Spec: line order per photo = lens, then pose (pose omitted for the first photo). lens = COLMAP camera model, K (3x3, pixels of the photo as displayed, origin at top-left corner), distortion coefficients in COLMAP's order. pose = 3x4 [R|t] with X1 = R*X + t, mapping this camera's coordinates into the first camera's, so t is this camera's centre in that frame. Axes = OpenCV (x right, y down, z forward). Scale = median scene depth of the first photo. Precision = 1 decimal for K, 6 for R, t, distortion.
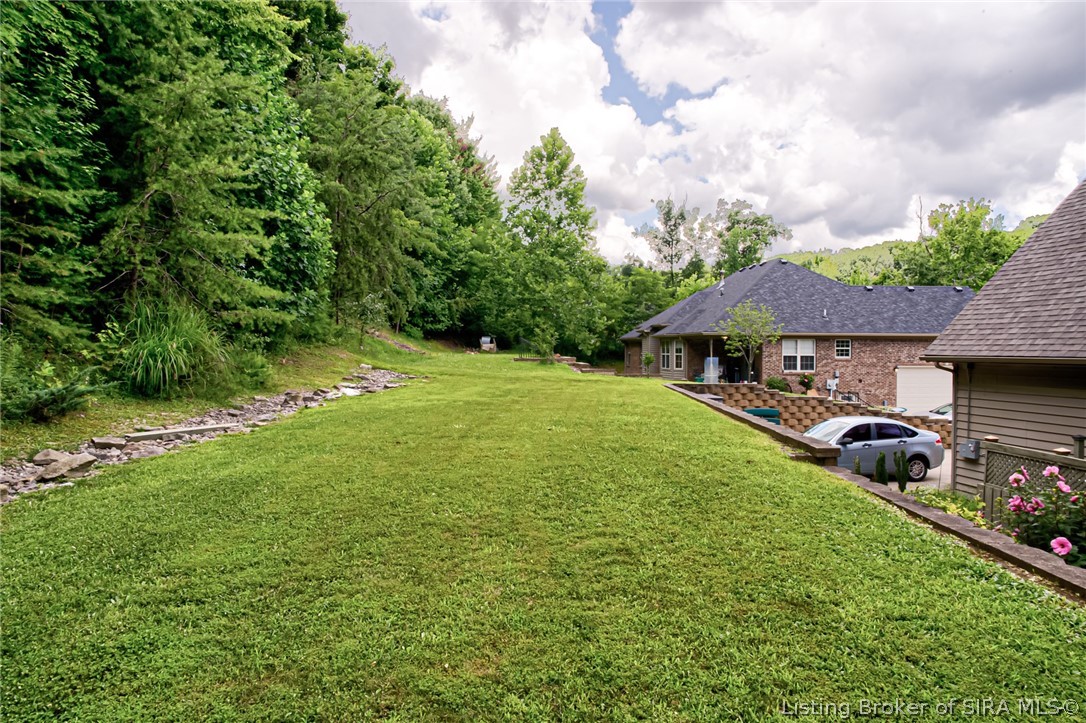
lens RADIAL K [[746.6, 0, 543.7], [0, 746.6, 354.2], [0, 0, 1]] dist [-0.007241, 0.004632]
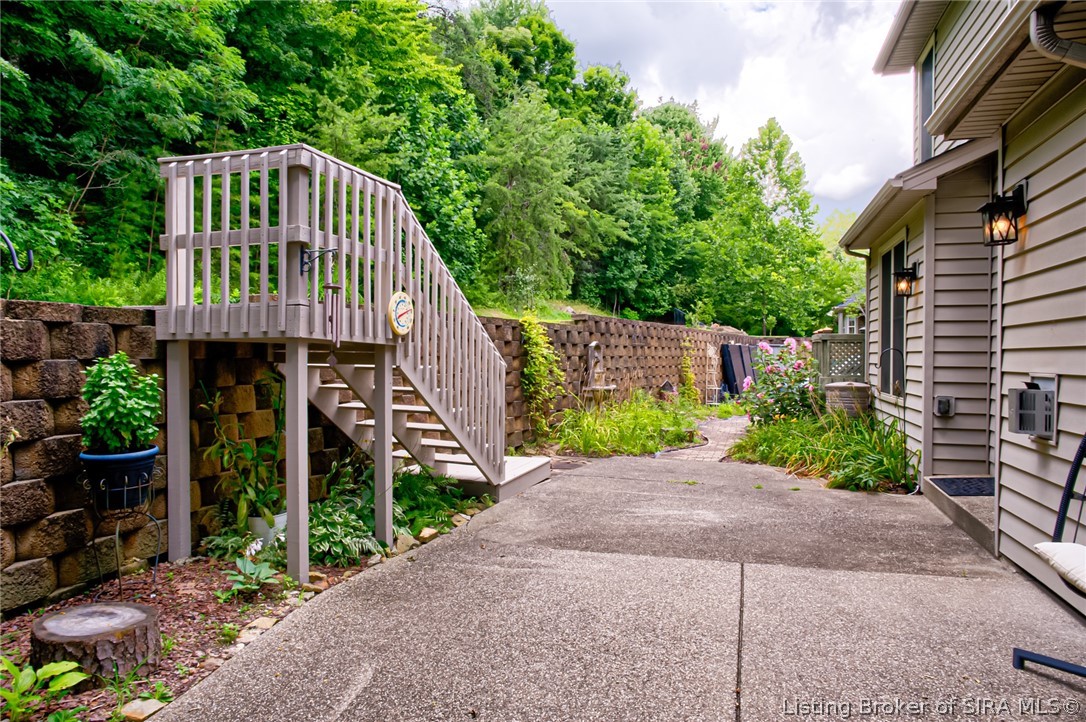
lens RADIAL K [[746.6, 0, 543.4], [0, 746.6, 363.0], [0, 0, 1]] dist [-0.007241, 0.004632]
pose [[0.910753, 0.012306, -0.412769, 0.159395], [-0.011407, 0.999924, 0.004642, 0.036622], [0.412795, 0.000481, 0.910824, -0.077950]]
